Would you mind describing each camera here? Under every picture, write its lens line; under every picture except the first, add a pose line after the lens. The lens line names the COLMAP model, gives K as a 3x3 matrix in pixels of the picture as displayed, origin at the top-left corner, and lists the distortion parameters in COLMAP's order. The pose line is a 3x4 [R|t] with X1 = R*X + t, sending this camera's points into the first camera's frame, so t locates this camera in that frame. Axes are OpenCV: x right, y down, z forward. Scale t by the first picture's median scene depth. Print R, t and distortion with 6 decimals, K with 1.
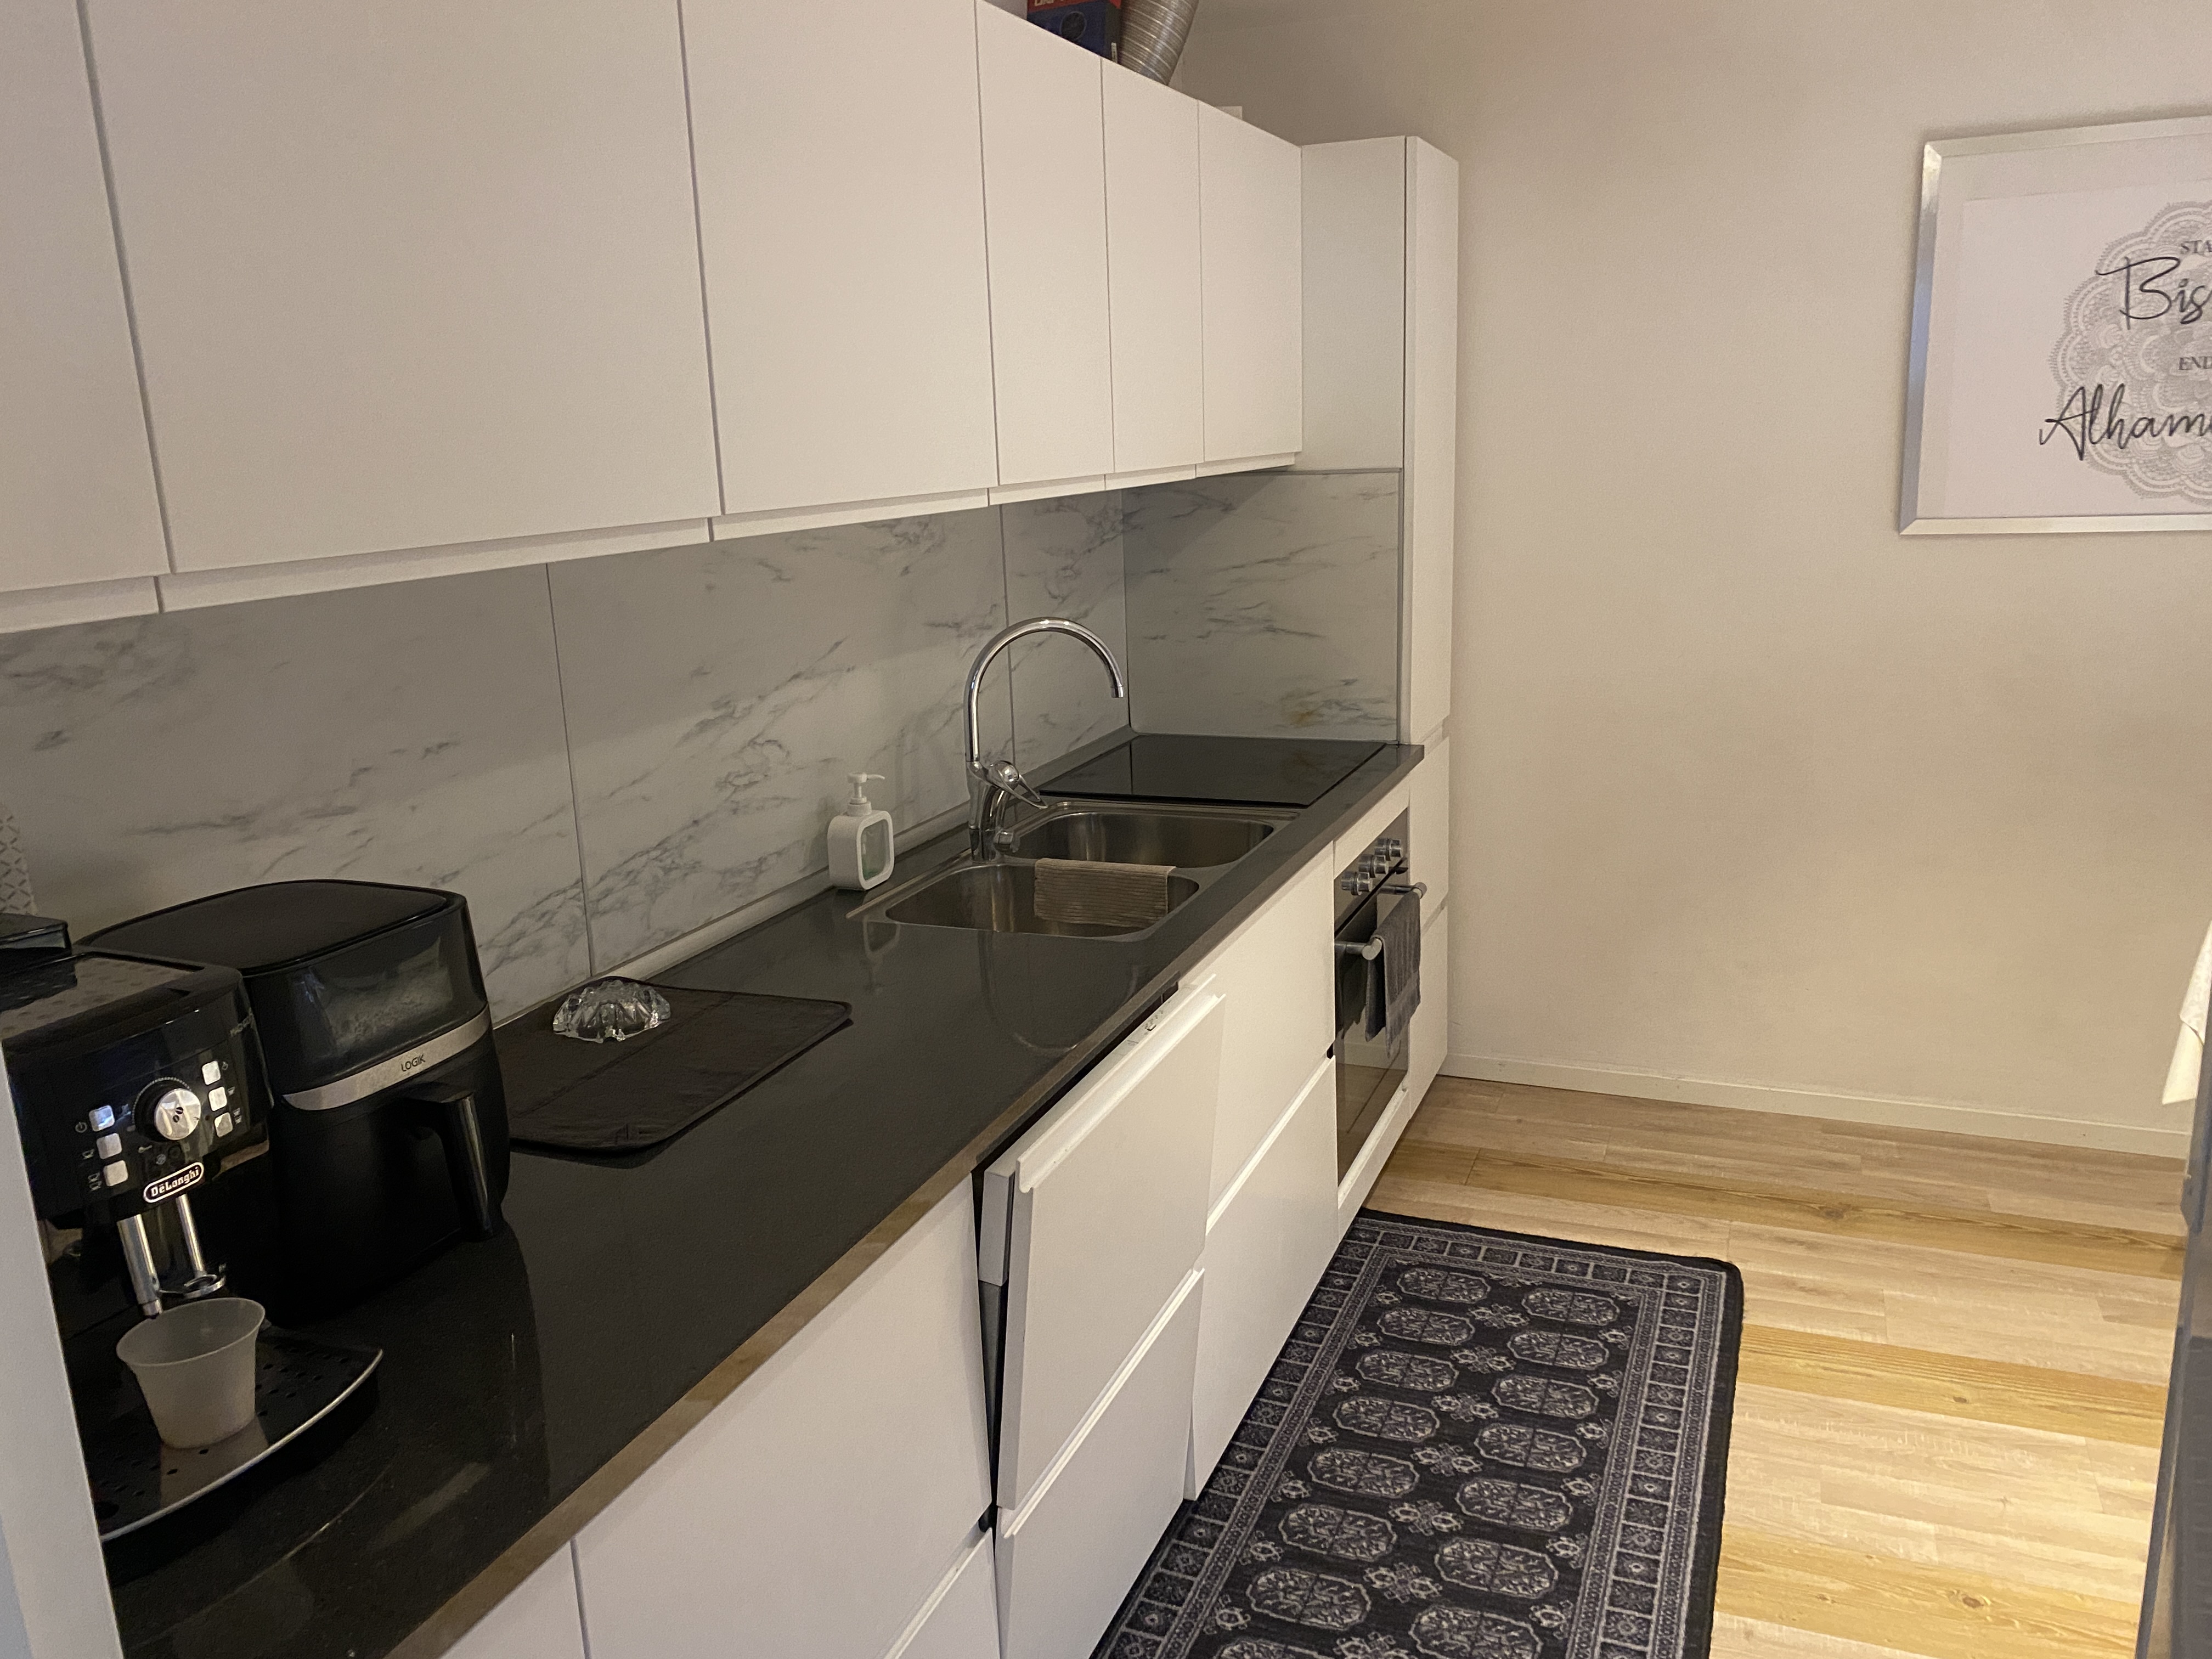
lens RADIAL K [[1686.9, 0, 1110.5], [0, 1686.9, 819.7], [0, 0, 1]] dist [0.003761, 0.006204]
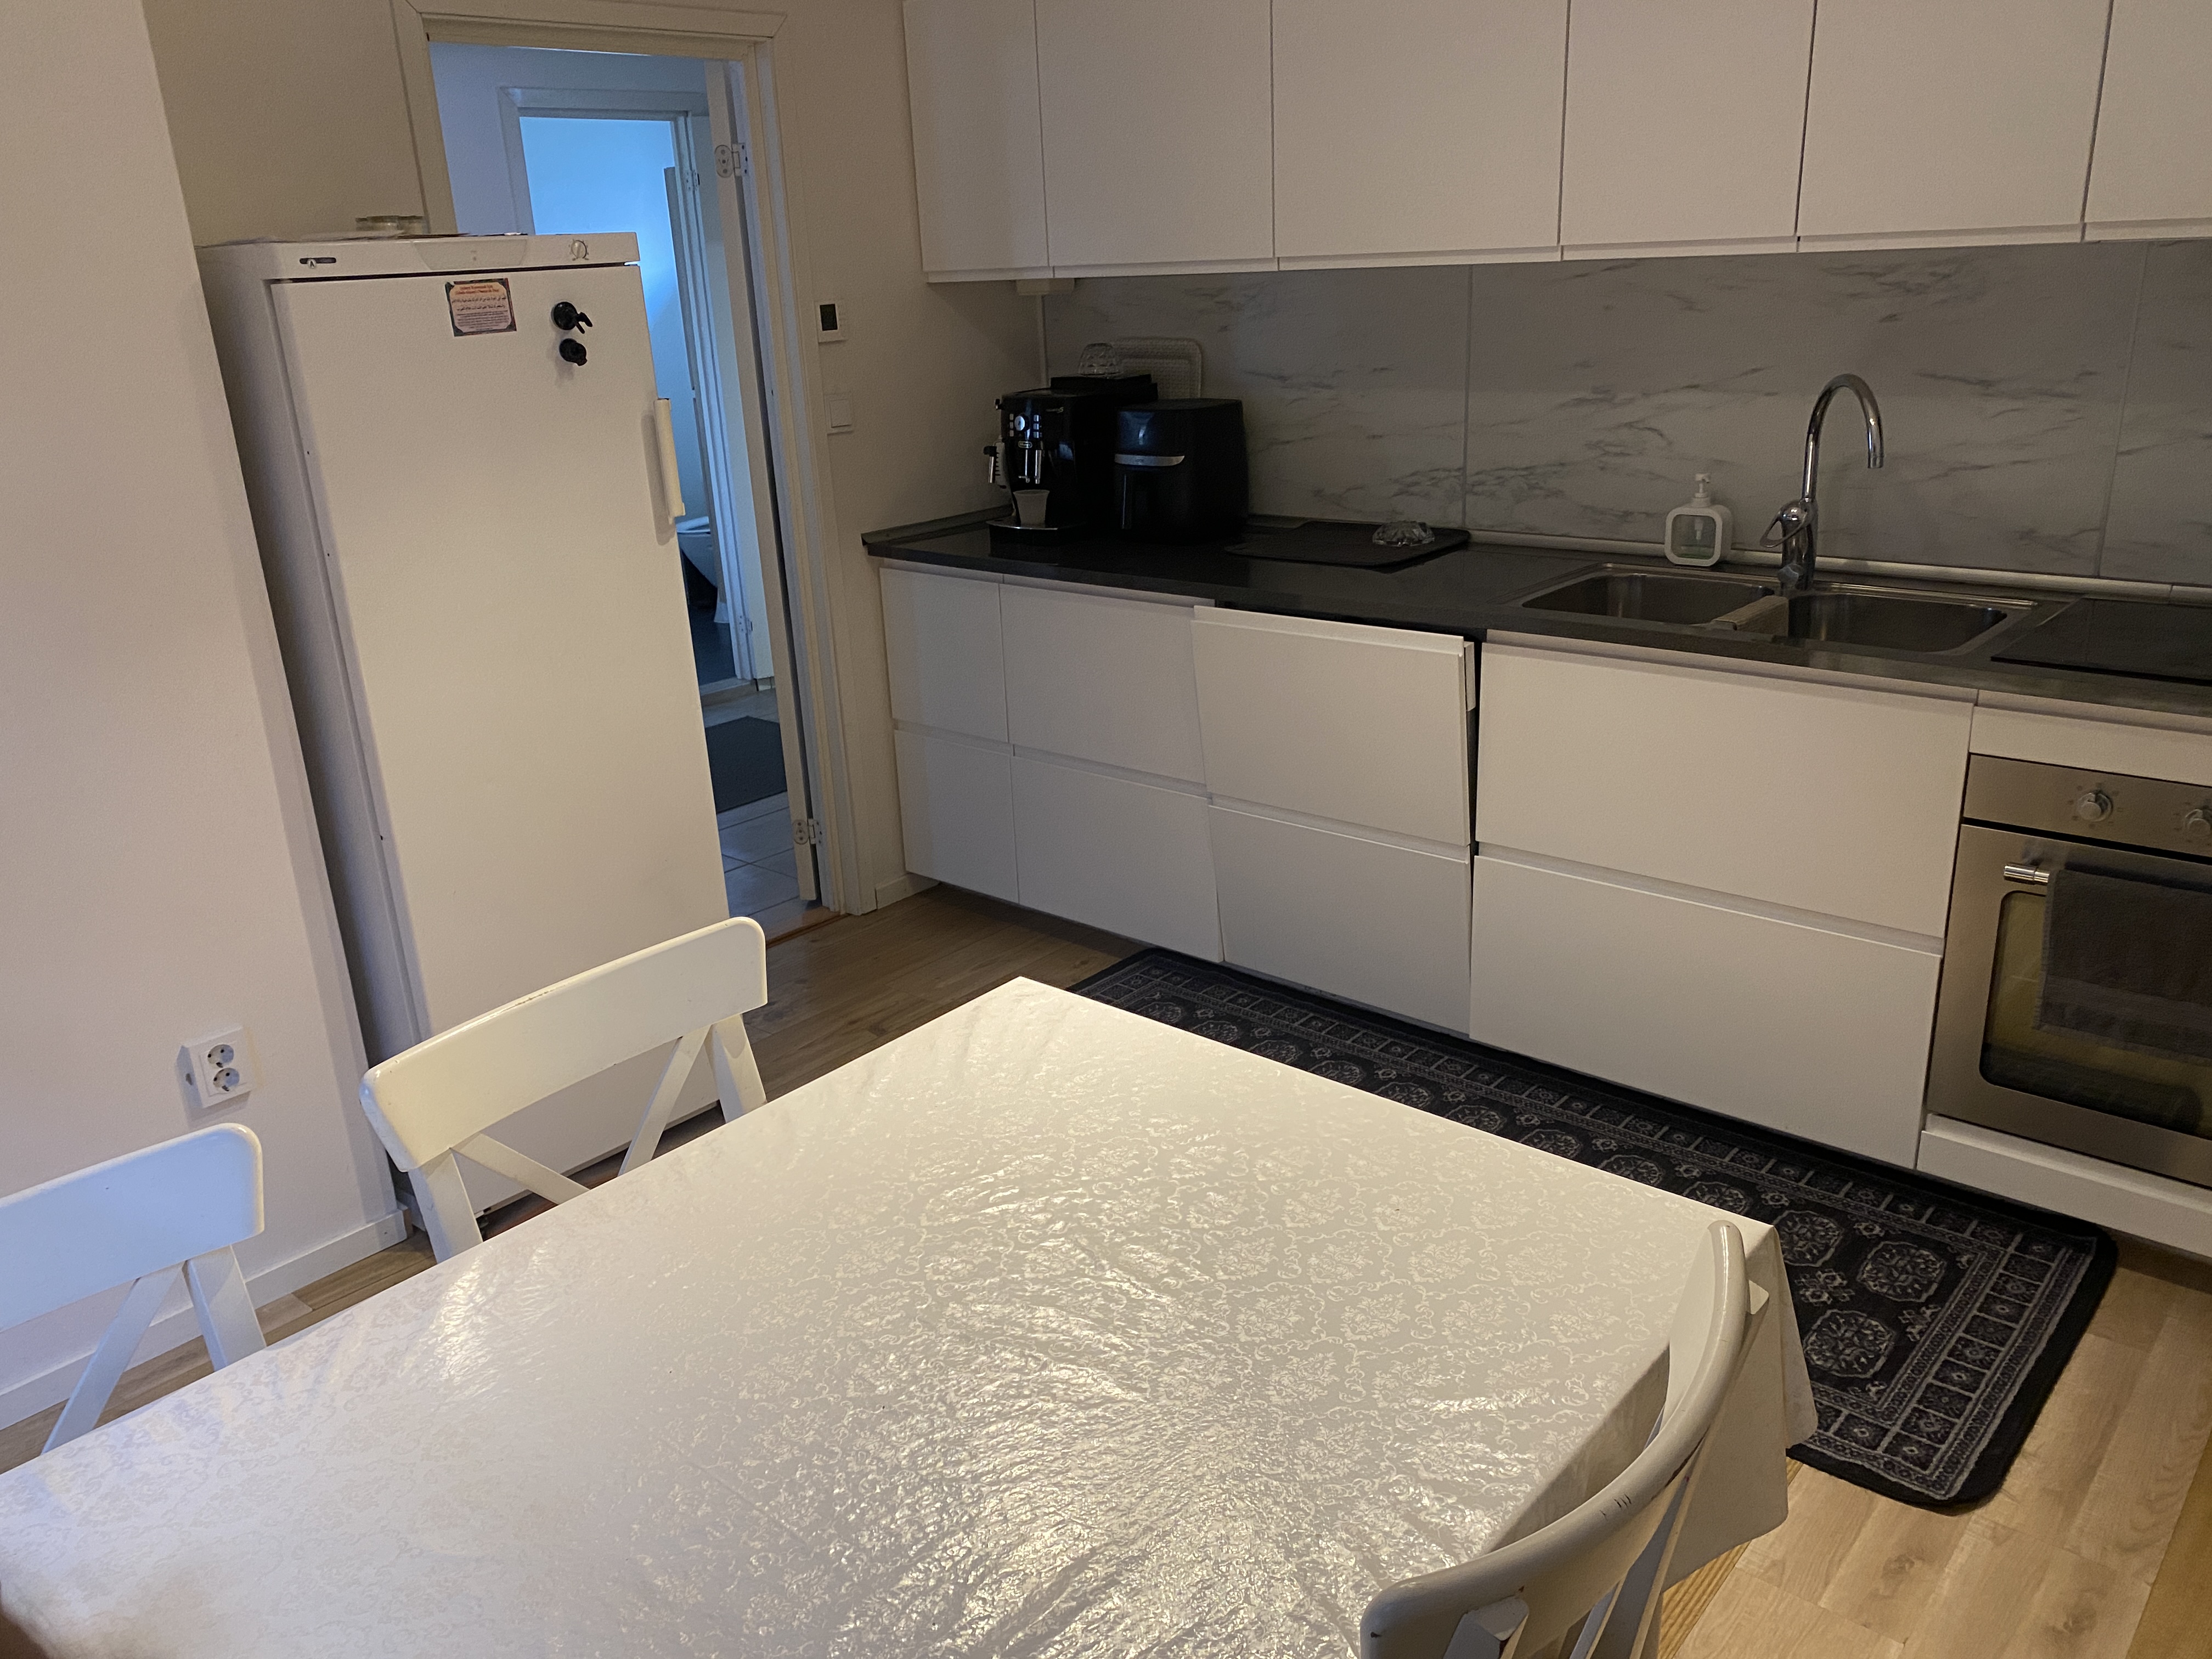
lens RADIAL K [[1686.9, 0, 1110.5], [0, 1686.9, 819.7], [0, 0, 1]] dist [0.003761, 0.006204]
pose [[-0.318142, 0.354434, -0.879296, 1.287759], [-0.157724, 0.894772, 0.417739, -0.273307], [0.934831, 0.271586, -0.228762, 1.019426]]
